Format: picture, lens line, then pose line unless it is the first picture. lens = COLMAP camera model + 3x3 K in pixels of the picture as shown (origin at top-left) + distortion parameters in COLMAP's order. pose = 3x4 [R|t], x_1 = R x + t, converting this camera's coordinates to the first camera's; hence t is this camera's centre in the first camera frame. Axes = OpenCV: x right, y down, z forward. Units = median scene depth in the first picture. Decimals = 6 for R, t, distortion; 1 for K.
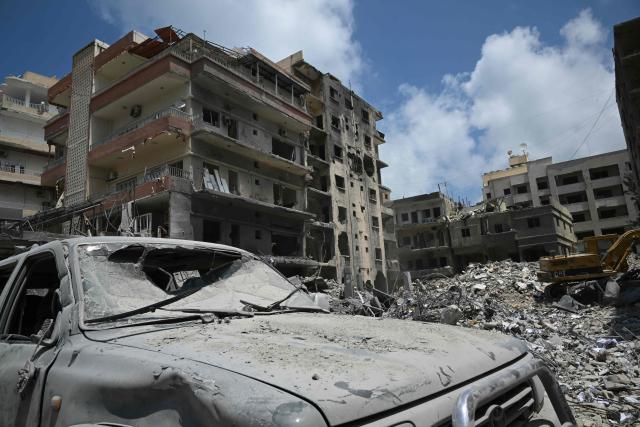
lens RADIAL K [[428.5, 0, 317.0], [0, 428.5, 214.2], [0, 0, 1]] dist [0.000295, 0.000477]
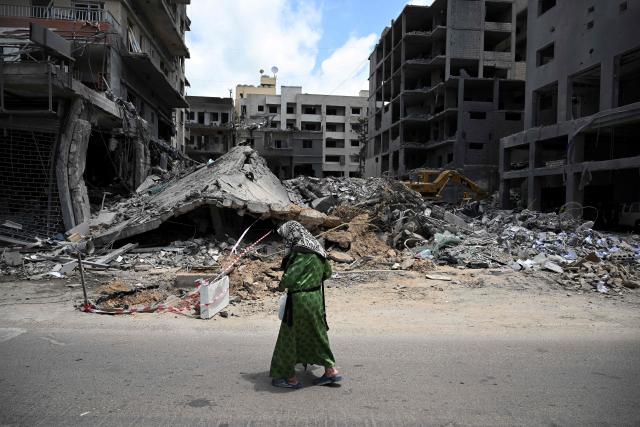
lens RADIAL K [[428.5, 0, 320.5], [0, 428.5, 213.4], [0, 0, 1]] dist [0.000295, 0.000477]
pose [[0.738695, 0.048895, 0.672264, -0.242813], [-0.199410, 0.968573, 0.148669, 0.020903], [-0.643867, -0.243877, 0.725230, 0.056532]]
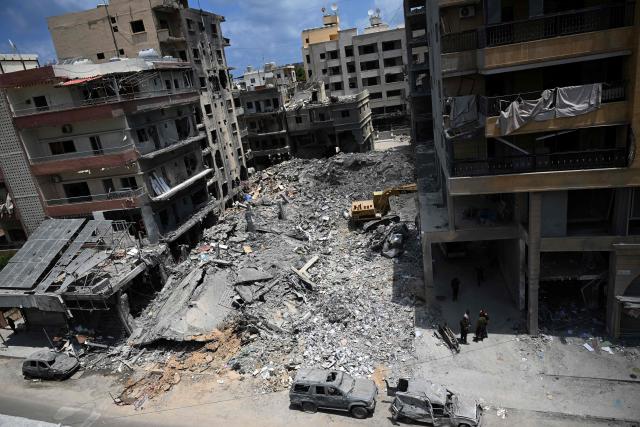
lens RADIAL K [[428.5, 0, 318.5], [0, 428.5, 213.0], [0, 0, 1]] dist [0.000295, 0.000477]
pose [[0.905051, -0.195850, 0.377526, -0.149780], [-0.000819, 0.886859, 0.462040, -0.311932], [-0.425303, -0.418479, 0.802492, -0.198677]]
